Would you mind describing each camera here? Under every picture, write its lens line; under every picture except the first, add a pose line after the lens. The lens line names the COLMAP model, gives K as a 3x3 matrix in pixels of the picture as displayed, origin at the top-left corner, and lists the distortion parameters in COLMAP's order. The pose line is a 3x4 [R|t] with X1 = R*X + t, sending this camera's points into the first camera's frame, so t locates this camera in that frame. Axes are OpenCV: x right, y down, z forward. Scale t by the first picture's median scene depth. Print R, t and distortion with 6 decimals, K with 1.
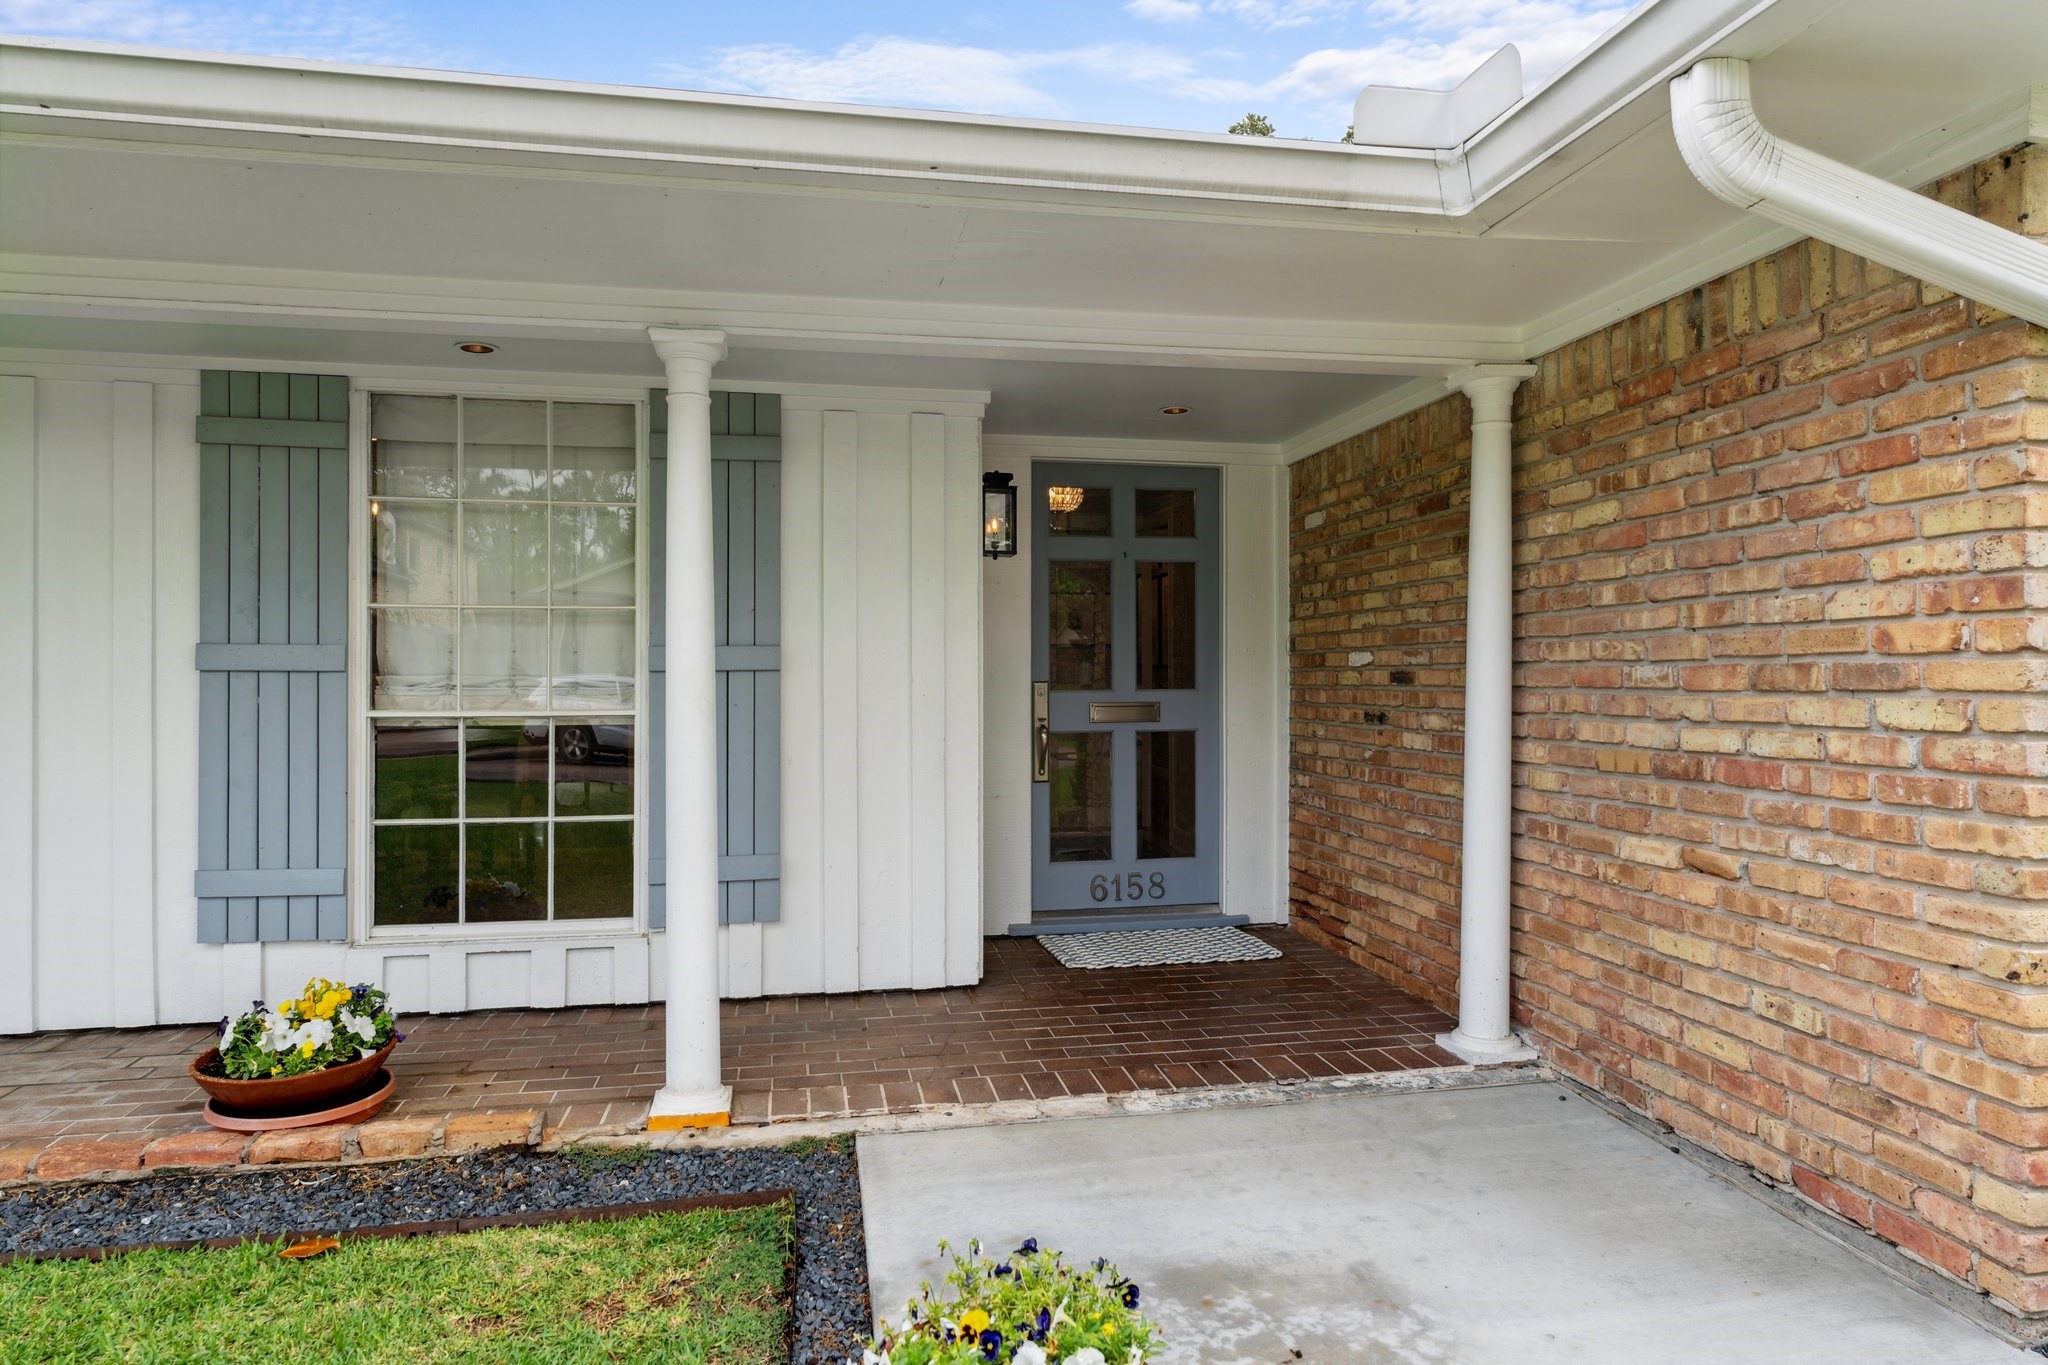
lens RADIAL K [[1163.2, 0, 1023.7], [0, 1163.2, 666.6], [0, 0, 1]] dist [-0.005942, -0.000813]
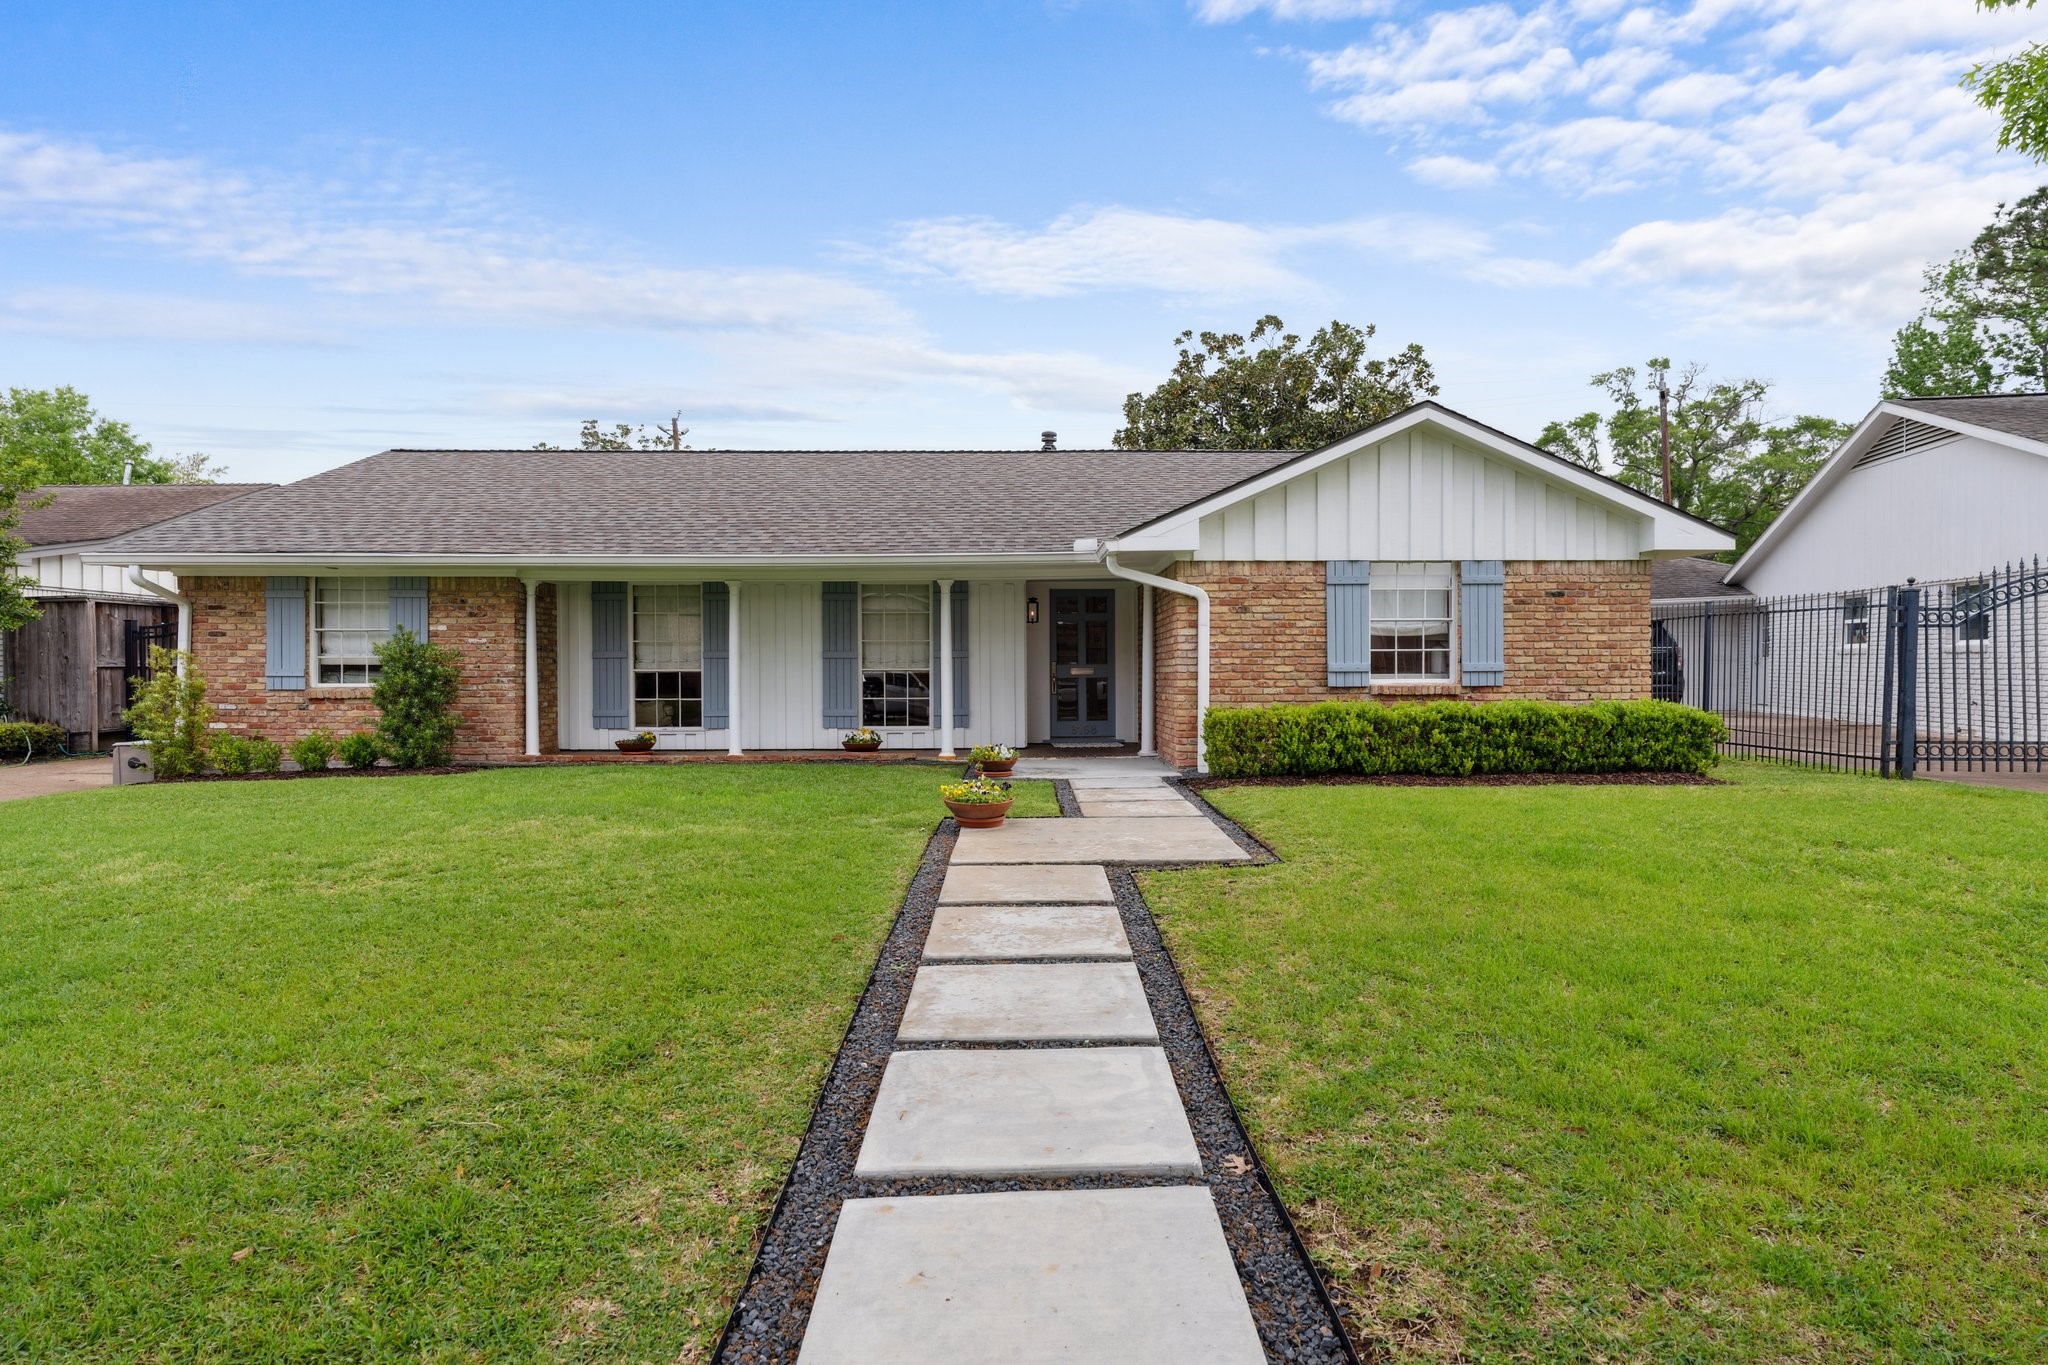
lens RADIAL K [[1002.7, 0, 1027.2], [0, 1002.7, 684.8], [0, 0, 1]] dist [-0.003644, 0.001067]
pose [[0.987400, -0.003302, -0.158207, 0.458631], [0.006111, 0.999832, 0.017274, 0.034594], [0.158123, -0.018024, 0.987255, -2.034034]]
